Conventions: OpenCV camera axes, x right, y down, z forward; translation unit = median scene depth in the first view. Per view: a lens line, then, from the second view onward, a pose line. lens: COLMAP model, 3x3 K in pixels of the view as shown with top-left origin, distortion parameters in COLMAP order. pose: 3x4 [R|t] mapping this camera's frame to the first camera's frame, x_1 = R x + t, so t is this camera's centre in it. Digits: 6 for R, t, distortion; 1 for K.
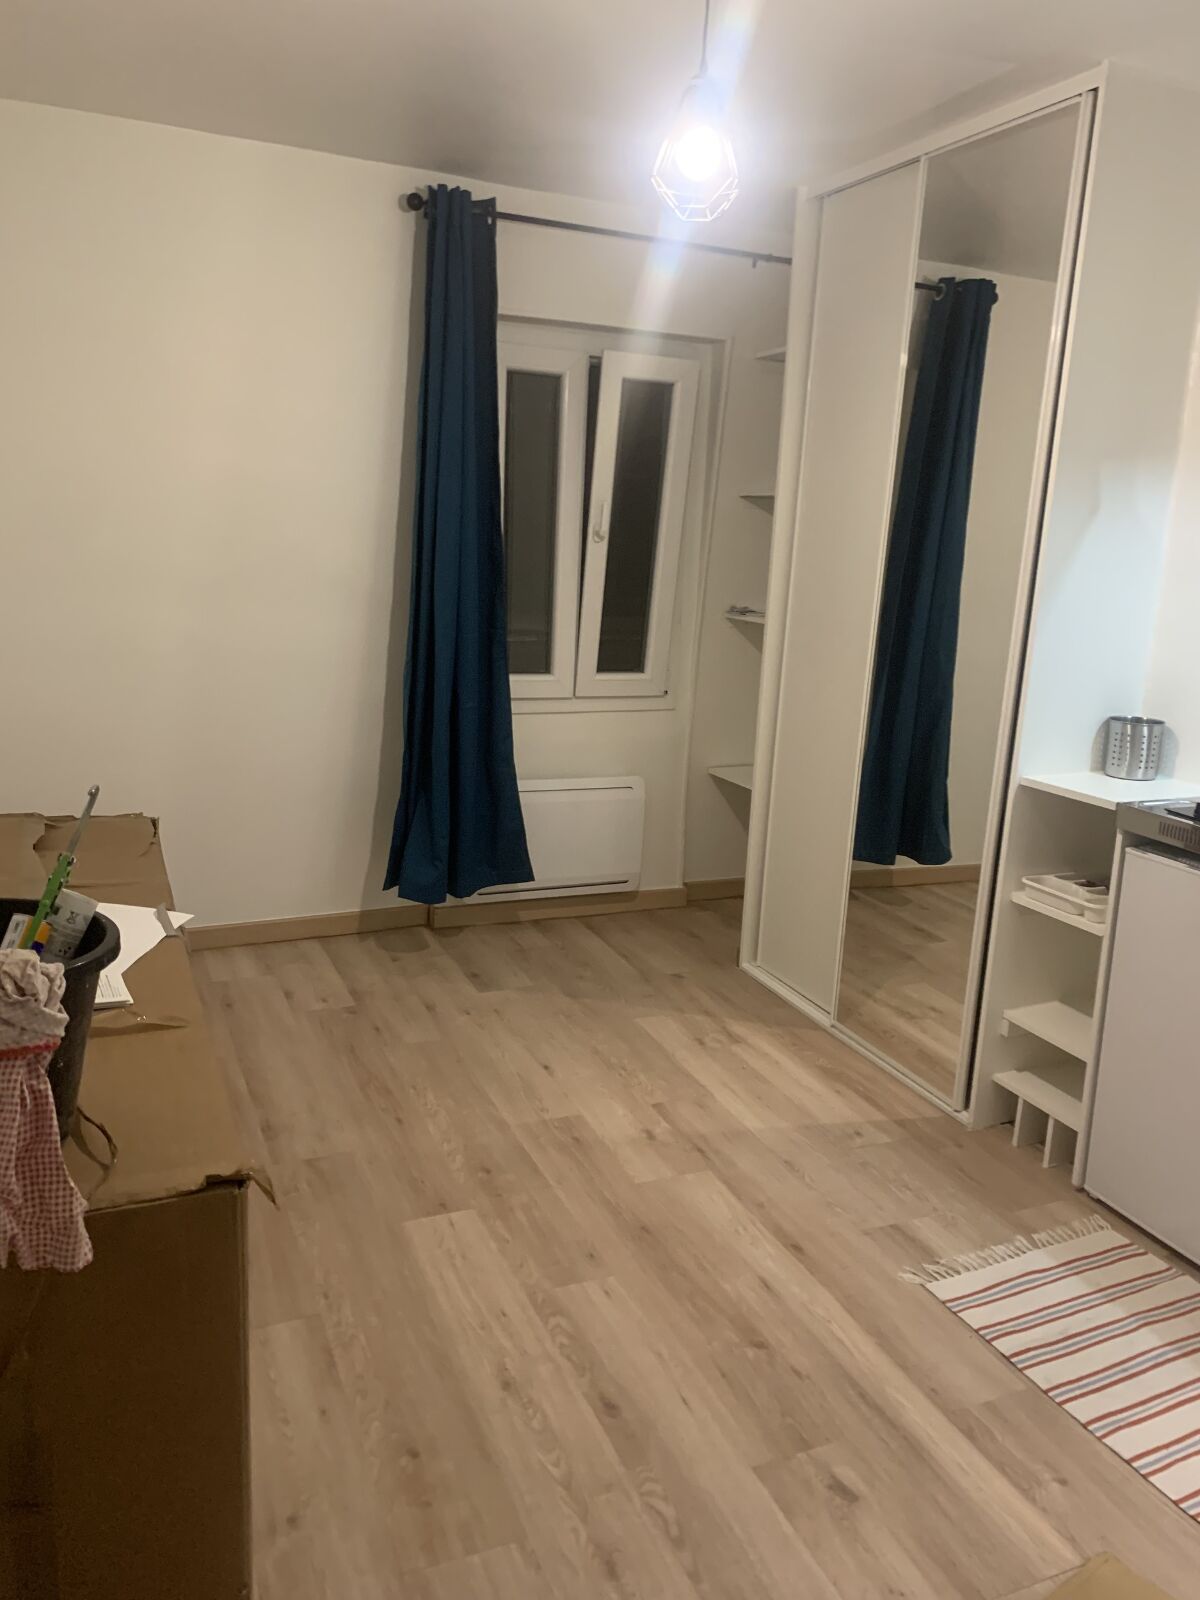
lens RADIAL K [[1173.4, 0, 592.6], [0, 1173.4, 799.9], [0, 0, 1]] dist [0.029848, -0.067362]
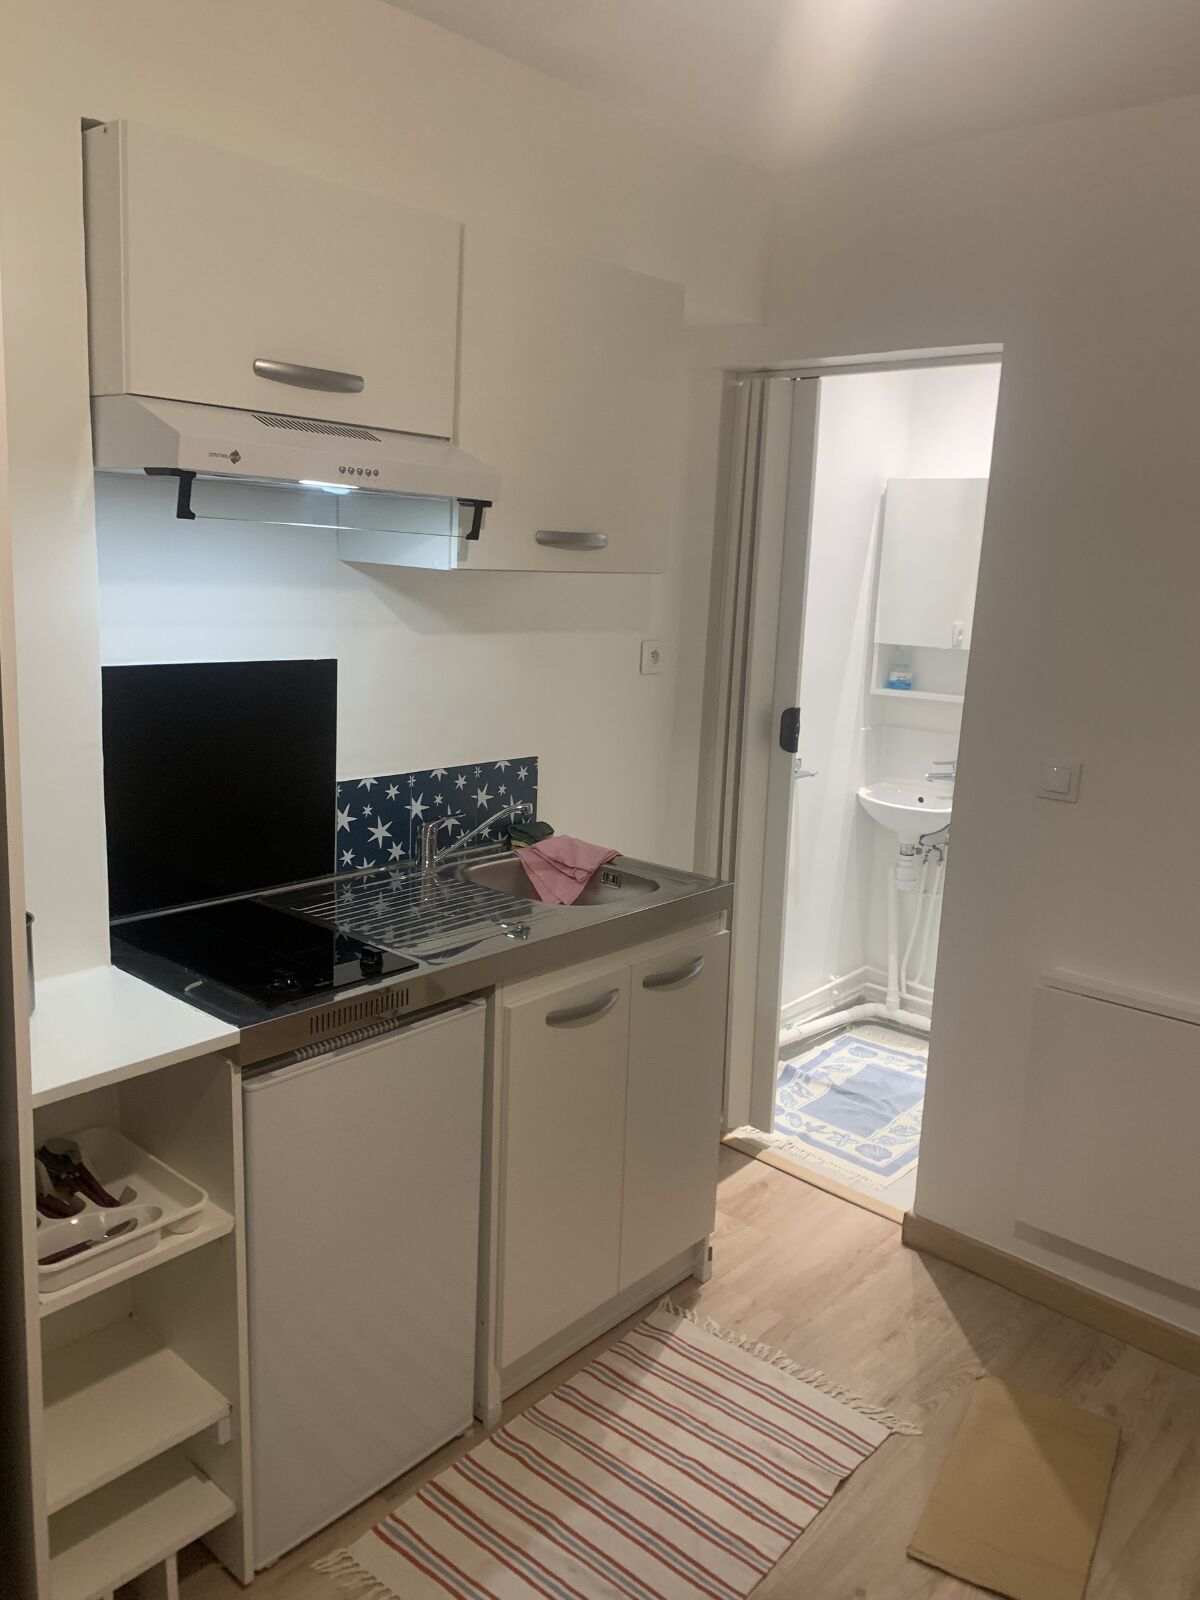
lens RADIAL K [[1217.5, 0, 599.2], [0, 1217.5, 790.9], [0, 0, 1]] dist [0.031456, -0.071824]
pose [[-0.420104, -0.226583, 0.878734, -0.184335], [0.147775, 0.938321, 0.312595, -0.292138], [-0.895363, 0.261177, -0.360710, 1.016466]]
